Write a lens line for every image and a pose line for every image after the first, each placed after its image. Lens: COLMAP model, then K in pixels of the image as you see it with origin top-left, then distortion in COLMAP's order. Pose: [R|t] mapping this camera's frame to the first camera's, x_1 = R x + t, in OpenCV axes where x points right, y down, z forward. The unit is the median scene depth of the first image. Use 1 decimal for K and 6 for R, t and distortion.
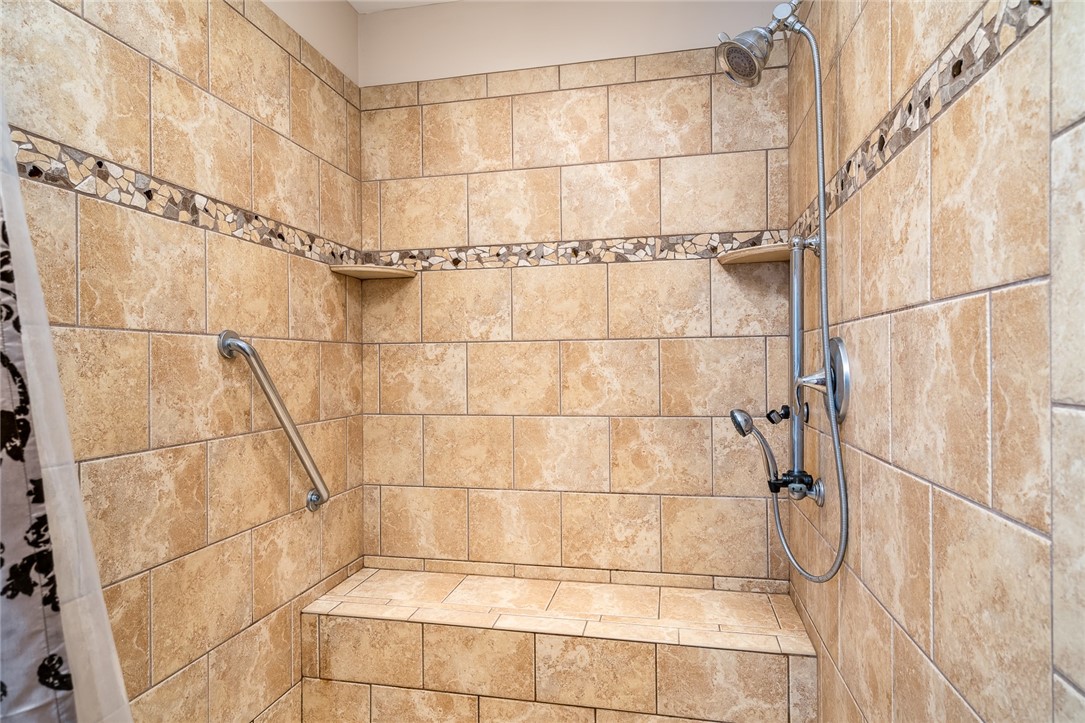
lens RADIAL K [[609.3, 0, 542.5], [0, 609.3, 361.5], [0, 0, 1]] dist [0.002408, 0.000549]
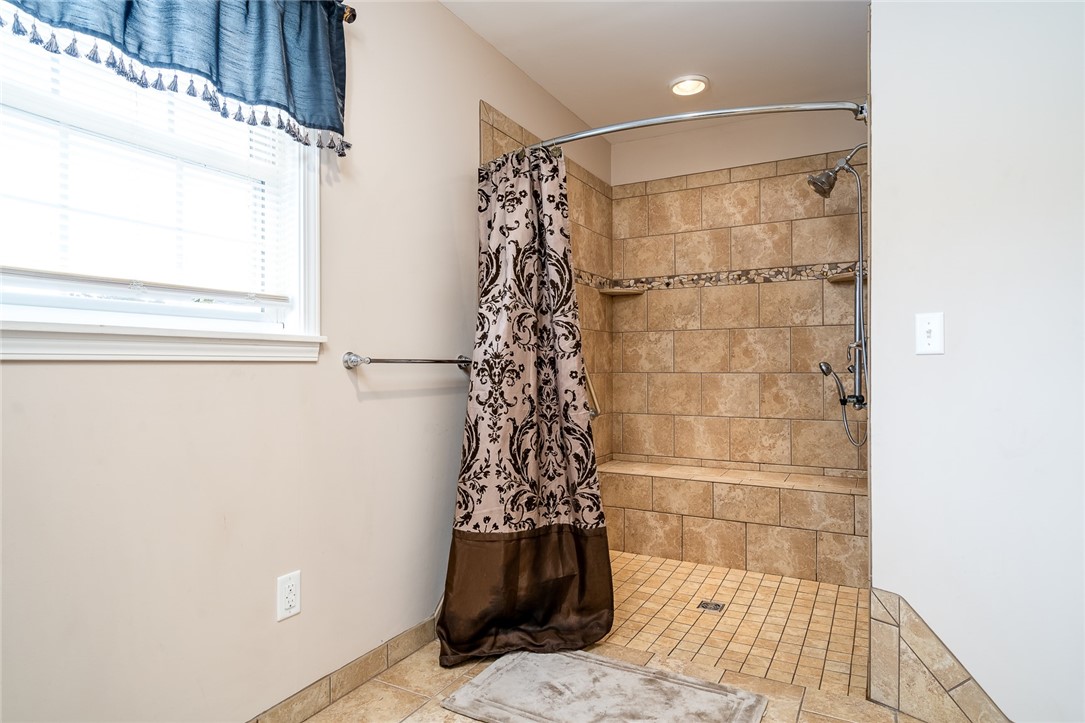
lens RADIAL K [[609.3, 0, 542.5], [0, 609.3, 361.5], [0, 0, 1]] dist [0.002408, 0.000549]
pose [[0.956466, 0.005178, -0.291799, 0.025988], [-0.005302, 0.999986, 0.000366, 0.059584], [0.291797, 0.001197, 0.956480, -0.800195]]
